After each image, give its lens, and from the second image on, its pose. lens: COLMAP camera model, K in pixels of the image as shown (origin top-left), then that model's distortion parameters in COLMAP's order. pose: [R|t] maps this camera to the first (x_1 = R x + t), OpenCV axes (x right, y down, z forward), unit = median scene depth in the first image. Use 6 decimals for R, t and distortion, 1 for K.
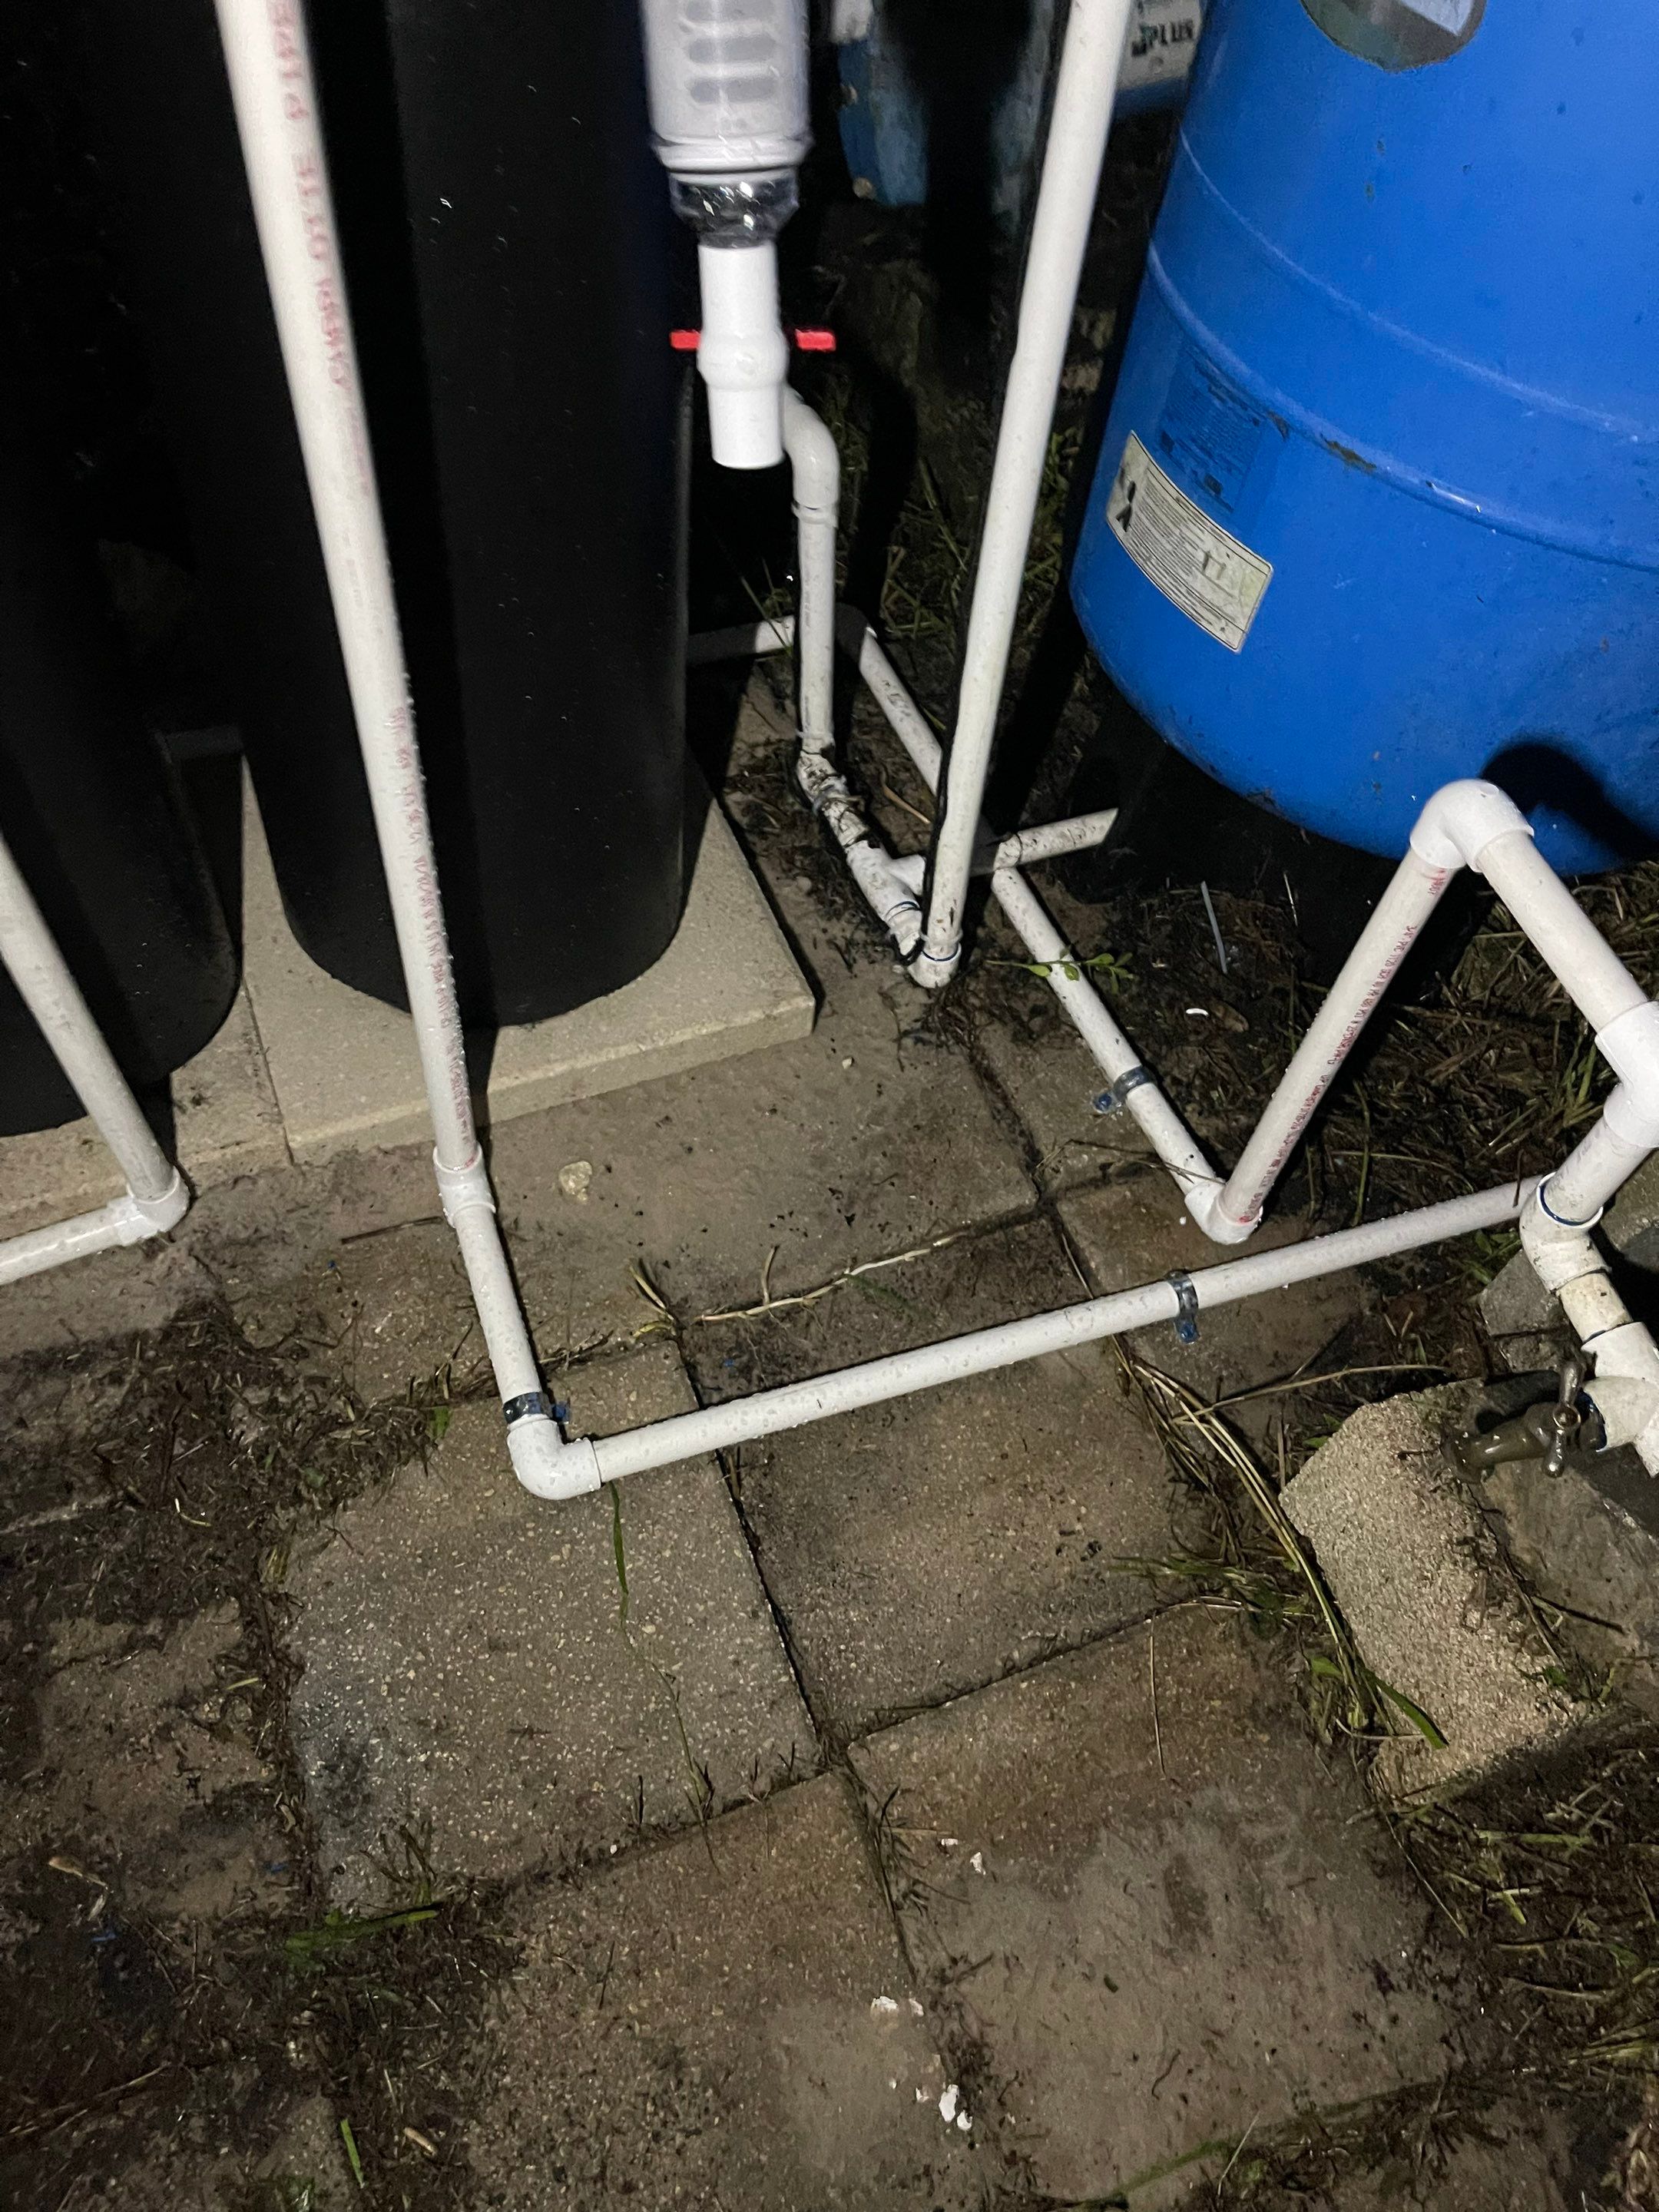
lens RADIAL K [[1652.0, 0, 811.8], [0, 1652.0, 1099.5], [0, 0, 1]] dist [0.045864, -0.083875]
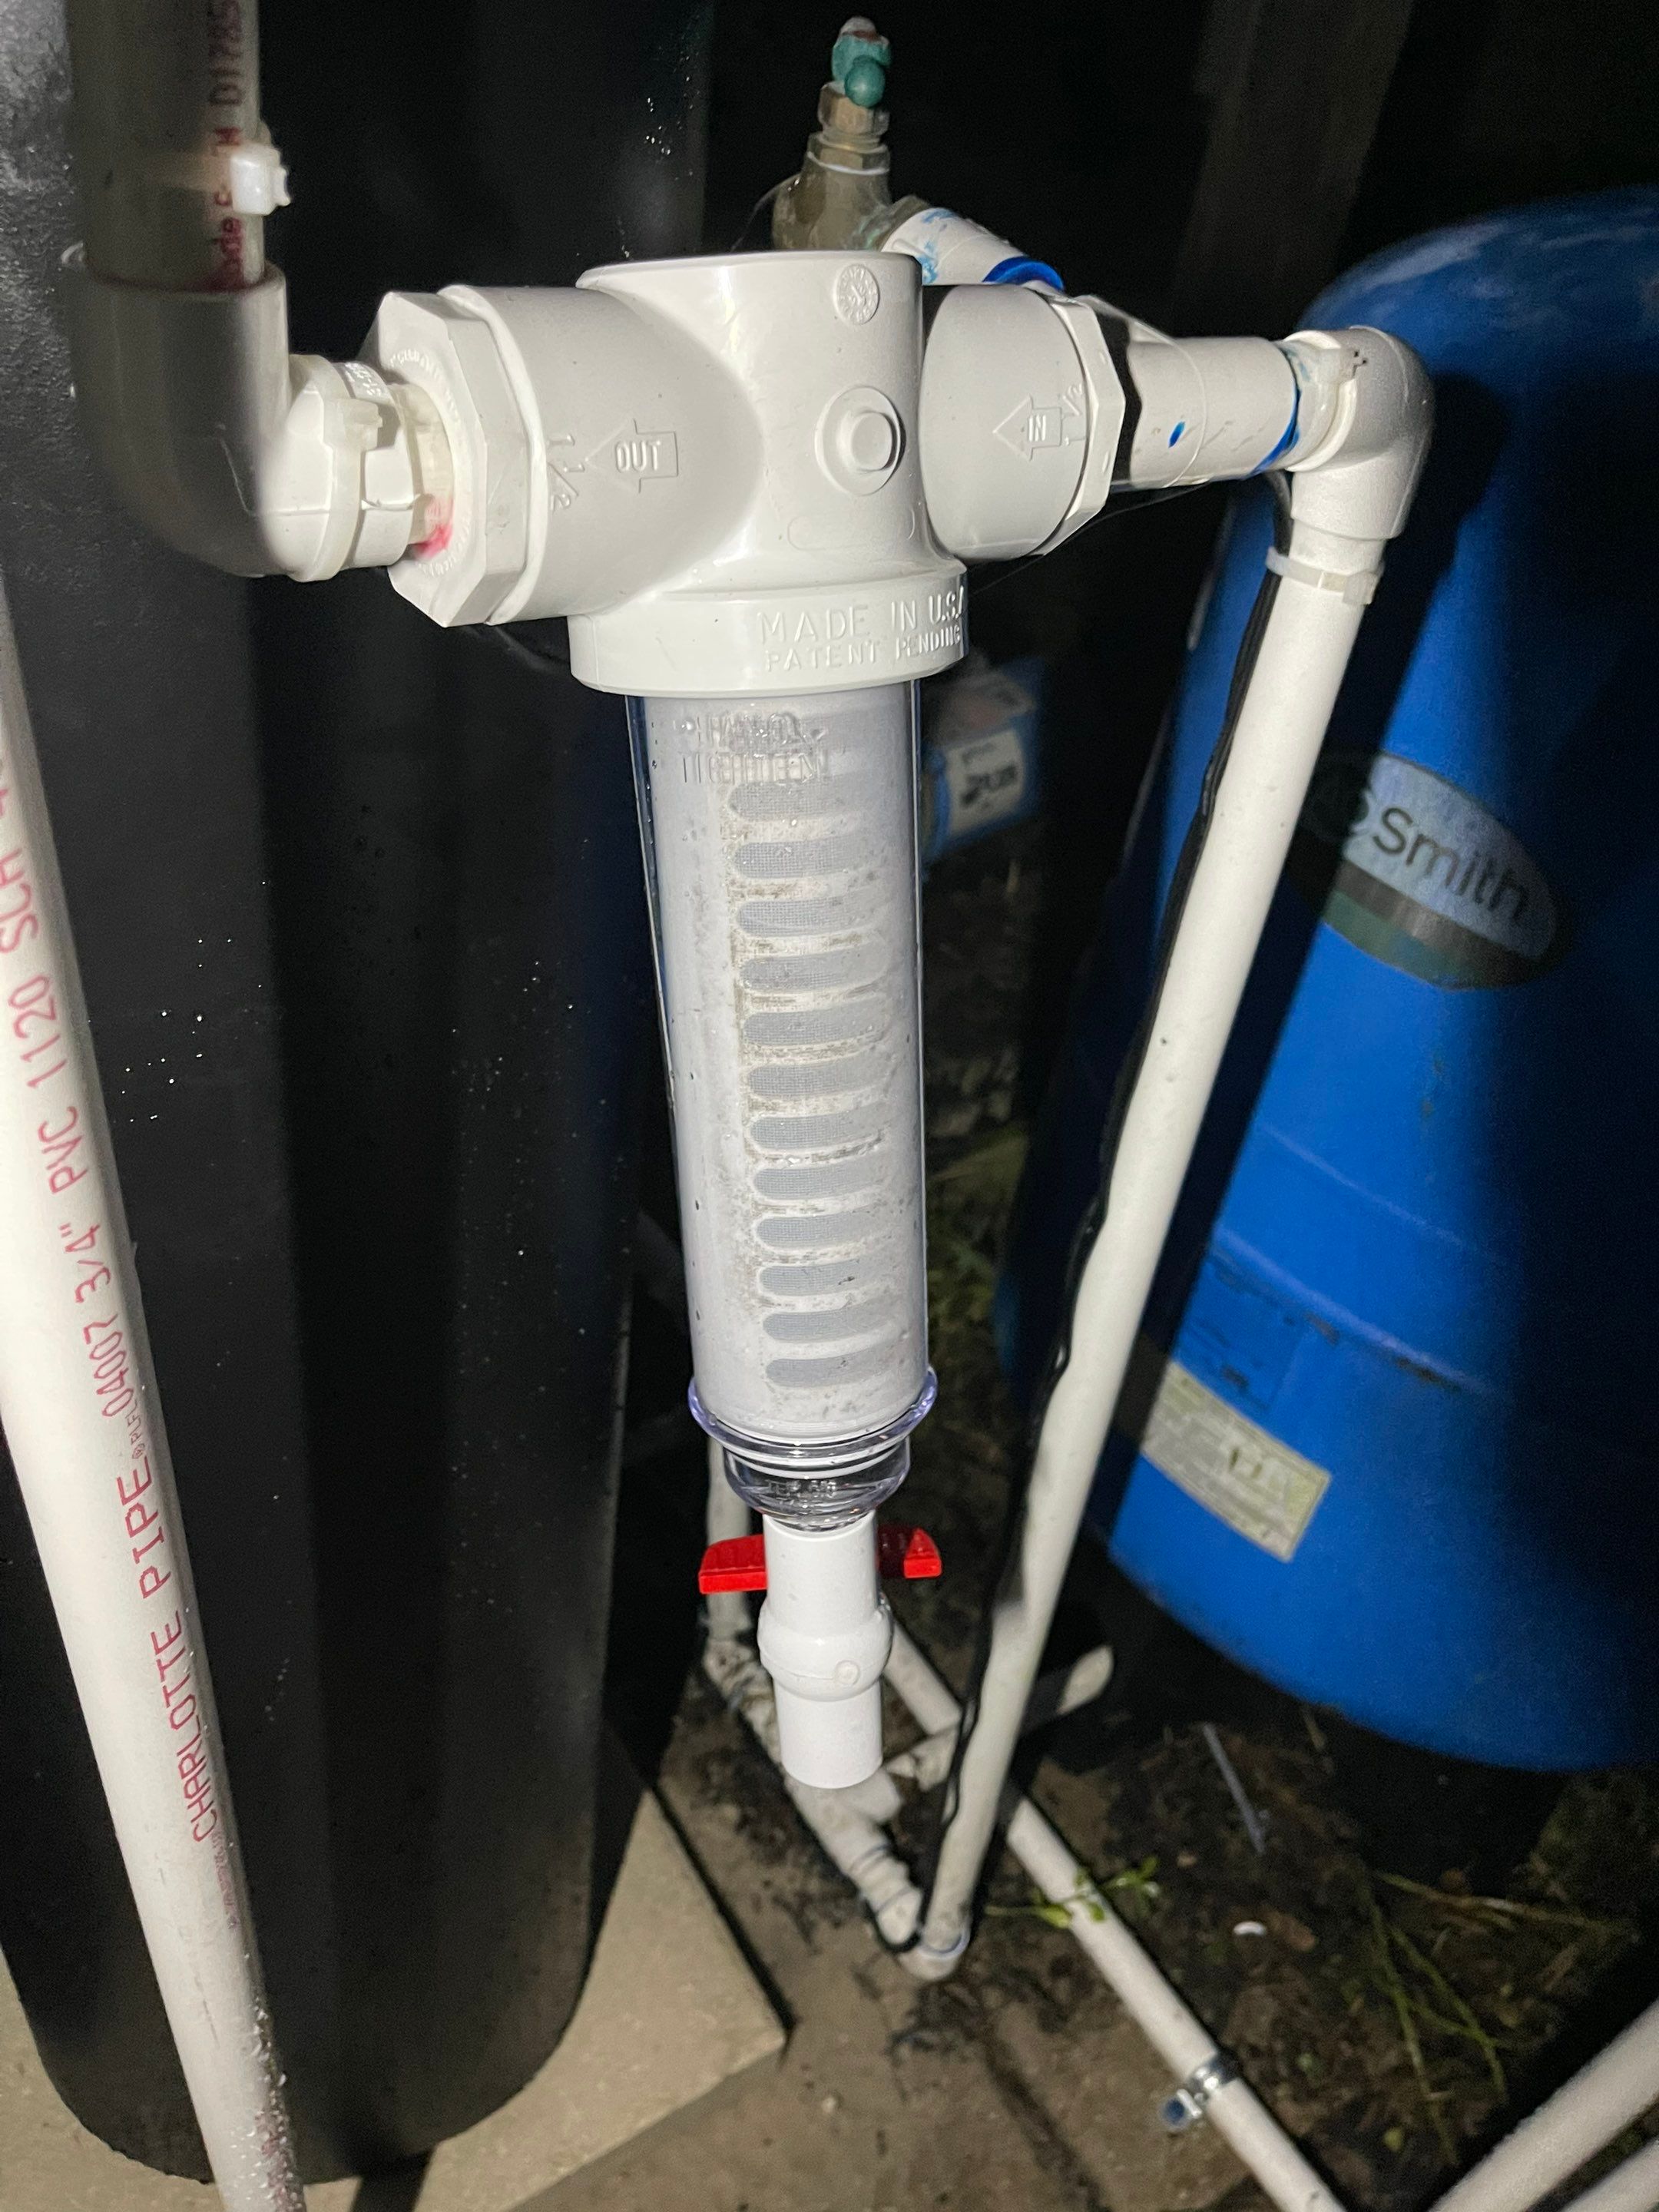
lens RADIAL K [[1652.0, 0, 837.9], [0, 1652.0, 1102.6], [0, 0, 1]] dist [0.045864, -0.083875]
pose [[0.980720, -0.079505, 0.178512, -0.071173], [0.125530, 0.956405, -0.263688, -0.250694], [-0.149765, 0.281013, 0.947946, 0.173145]]
